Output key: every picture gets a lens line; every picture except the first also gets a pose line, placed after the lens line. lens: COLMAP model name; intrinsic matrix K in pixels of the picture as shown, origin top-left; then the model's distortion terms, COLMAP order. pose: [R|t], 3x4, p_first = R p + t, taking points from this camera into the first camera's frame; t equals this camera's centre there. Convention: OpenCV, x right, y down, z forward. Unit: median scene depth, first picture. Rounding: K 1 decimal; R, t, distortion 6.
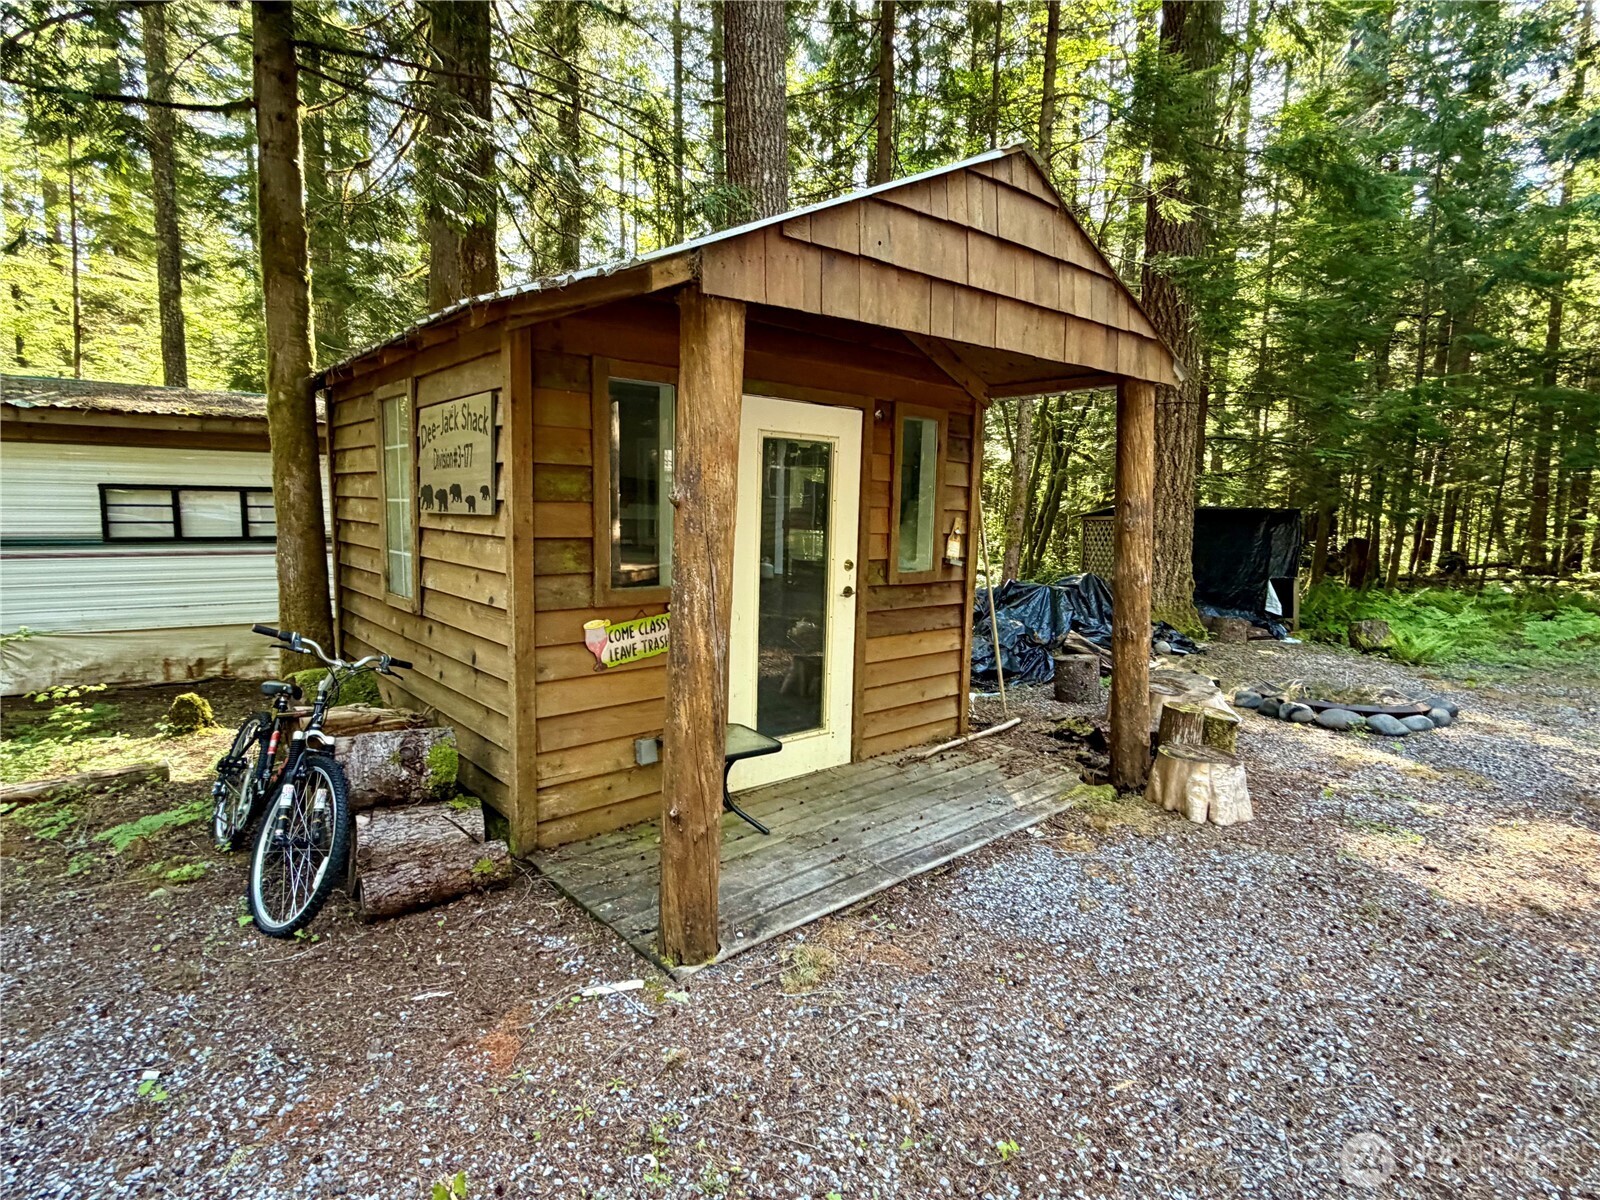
lens RADIAL K [[808.6, 0, 800.0], [0, 808.6, 600.0], [0, 0, 1]] dist [0.000358, -0.000749]
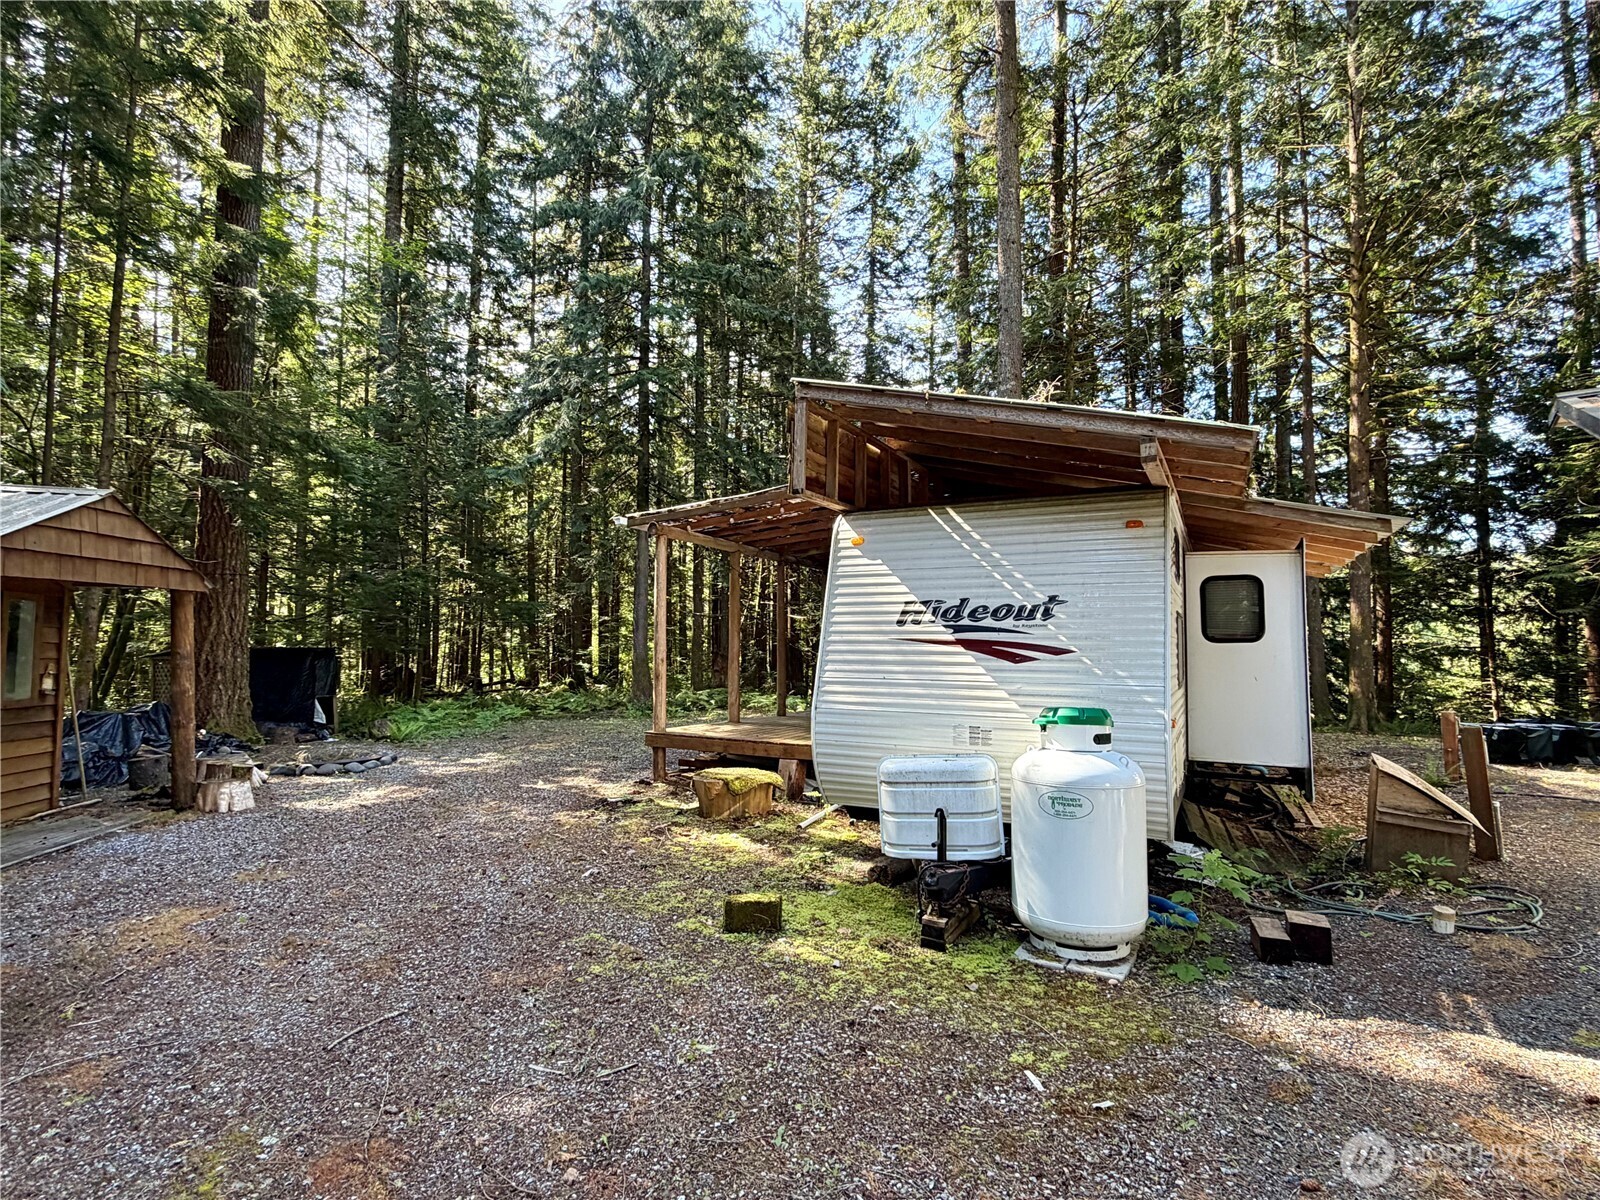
lens RADIAL K [[808.6, 0, 800.0], [0, 808.6, 600.0], [0, 0, 1]] dist [0.000358, -0.000749]
pose [[0.533876, 0.032384, 0.844942, -0.300678], [0.104550, 0.989070, -0.103968, 0.075904], [-0.839074, 0.143845, 0.524655, -0.878325]]
